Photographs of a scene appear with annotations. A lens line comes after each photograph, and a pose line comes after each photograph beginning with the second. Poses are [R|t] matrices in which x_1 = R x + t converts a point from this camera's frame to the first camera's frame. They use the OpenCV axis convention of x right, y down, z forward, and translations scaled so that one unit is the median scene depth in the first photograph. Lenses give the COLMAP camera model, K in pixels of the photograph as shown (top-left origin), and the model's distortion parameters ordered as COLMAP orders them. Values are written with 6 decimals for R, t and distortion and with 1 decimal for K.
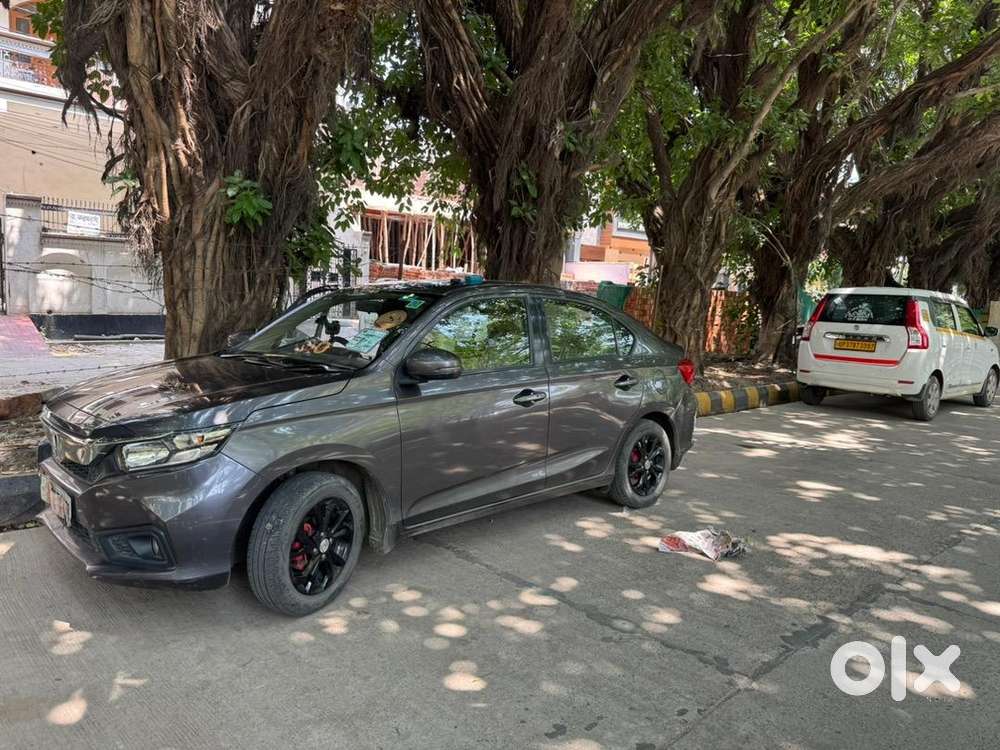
lens RADIAL K [[706.5, 0, 490.0], [0, 706.5, 374.2], [0, 0, 1]] dist [0.037199, -0.043257]
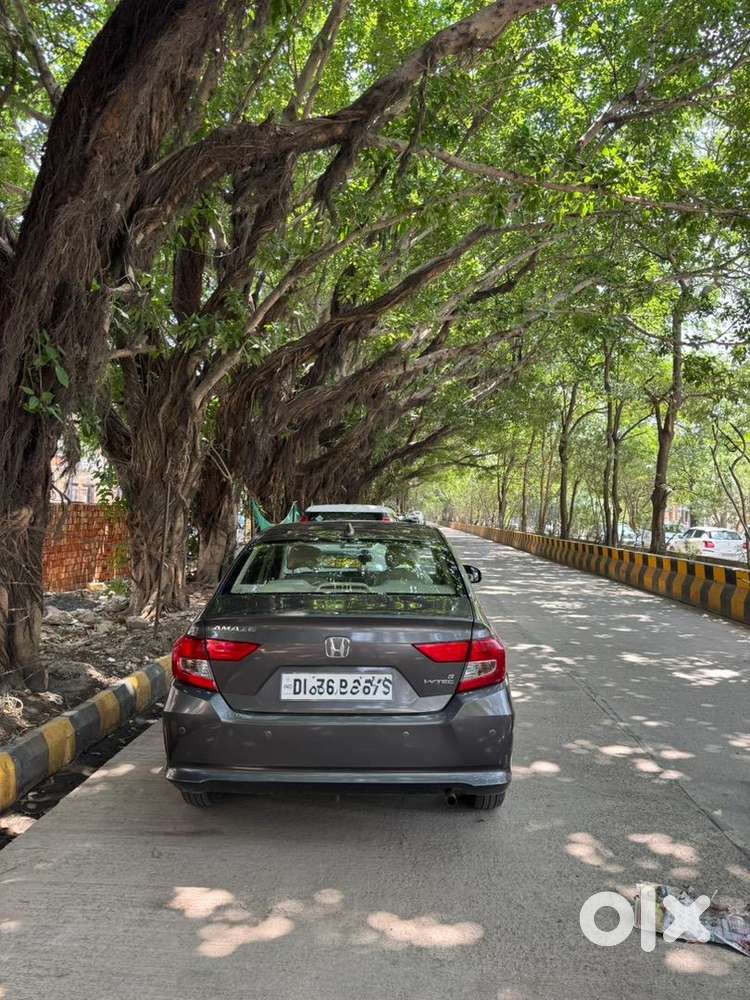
lens RADIAL K [[706.5, 0, 380.6], [0, 706.5, 504.0], [0, 0, 1]] dist [0.037199, -0.043257]
pose [[0.701433, -0.019843, 0.712459, -0.148254], [0.094273, 0.993413, -0.065146, -0.050100], [-0.706473, 0.112861, 0.698683, 0.244112]]
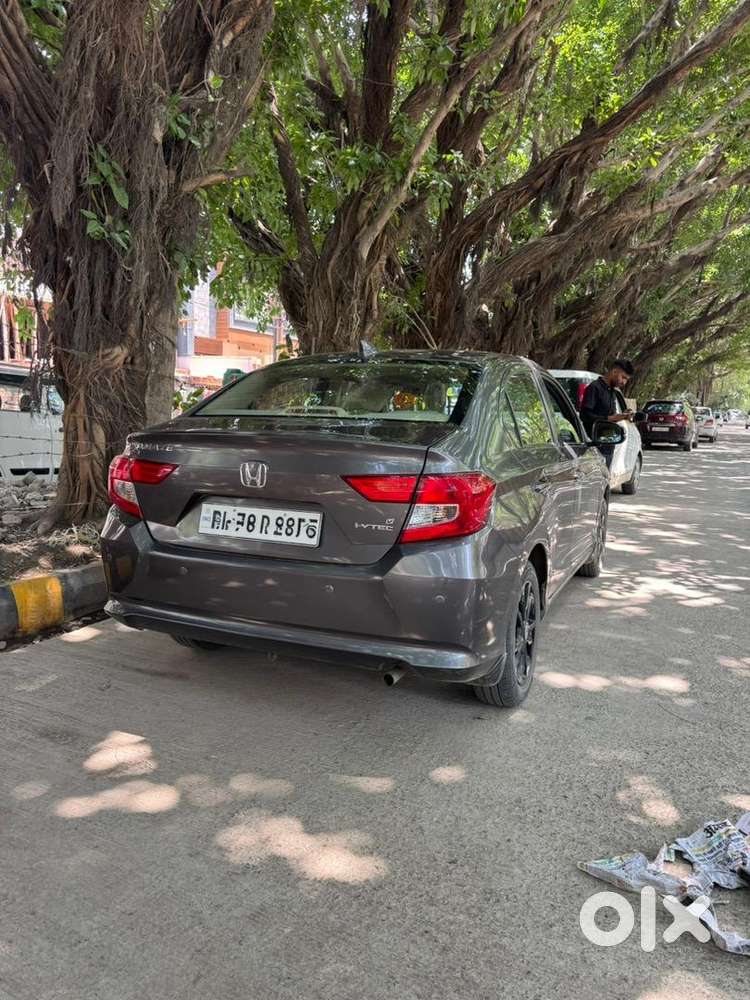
lens RADIAL K [[706.5, 0, 377.9], [0, 706.5, 507.5], [0, 0, 1]] dist [0.037199, -0.043257]
pose [[0.930210, -0.067349, 0.360796, 0.018875], [0.052352, 0.997316, 0.051192, -0.005785], [-0.363275, -0.028731, 0.931239, 0.236161]]
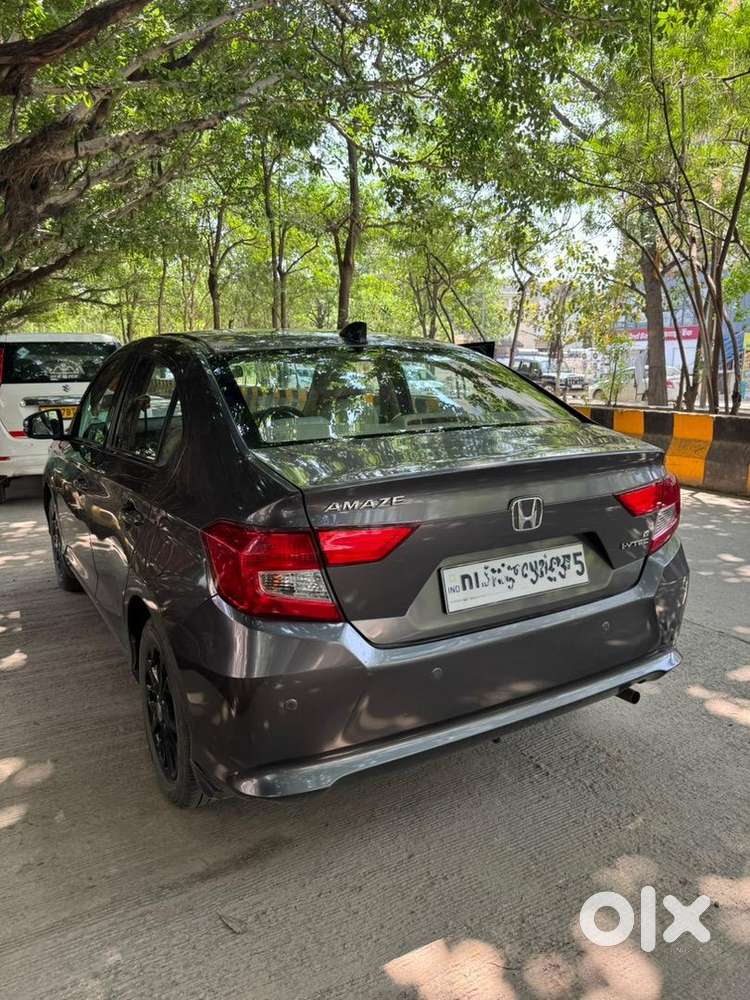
lens RADIAL K [[706.5, 0, 371.7], [0, 706.5, 504.9], [0, 0, 1]] dist [0.037199, -0.043257]
pose [[0.237142, -0.230126, 0.943825, -0.125246], [0.126660, 0.970569, 0.204823, -0.055472], [-0.963183, 0.070973, 0.259310, 0.486579]]
